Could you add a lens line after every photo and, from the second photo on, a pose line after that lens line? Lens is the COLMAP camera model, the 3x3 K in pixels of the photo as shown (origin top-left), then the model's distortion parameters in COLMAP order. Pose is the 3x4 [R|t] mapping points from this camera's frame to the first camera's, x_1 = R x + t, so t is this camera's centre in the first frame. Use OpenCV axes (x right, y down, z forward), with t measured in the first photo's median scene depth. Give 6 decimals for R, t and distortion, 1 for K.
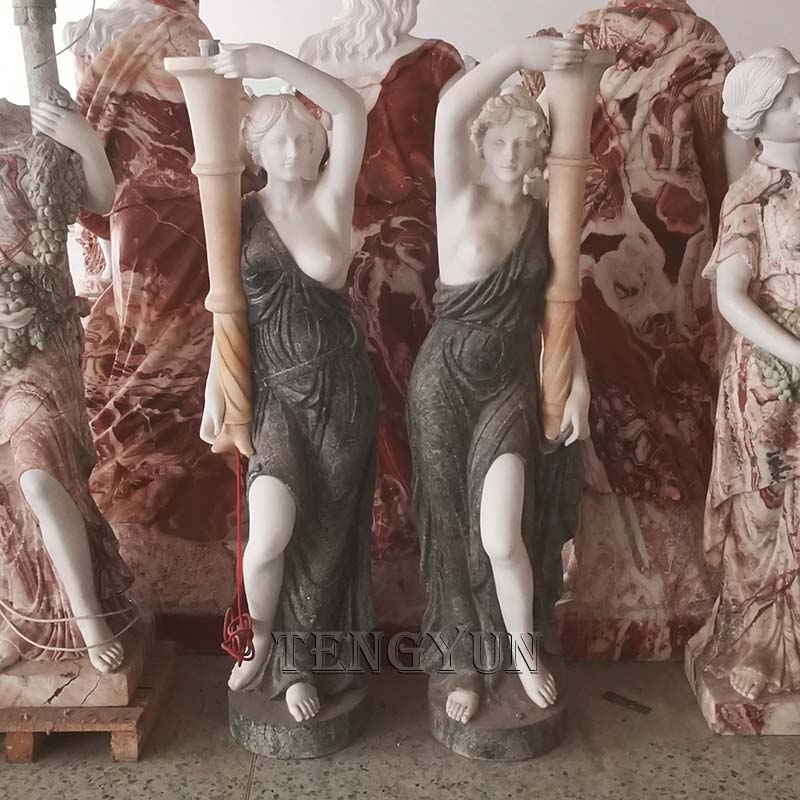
lens RADIAL K [[602.5, 0, 400.5], [0, 602.5, 393.9], [0, 0, 1]] dist [-0.010127, 0.010644]
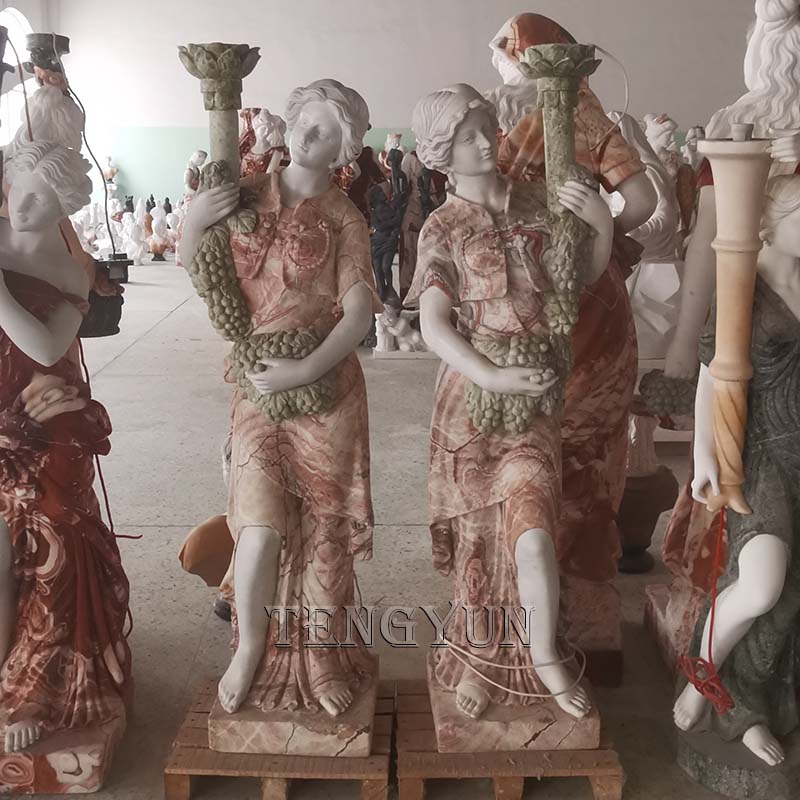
lens RADIAL K [[523.9, 0, 400.1], [0, 523.9, 391.5], [0, 0, 1]] dist [-0.015934, 0.013930]
pose [[0.999935, -0.002341, 0.011141, -0.853597], [0.002407, 0.999979, -0.005970, -0.107910], [-0.011126, 0.005996, 0.999920, 0.090134]]
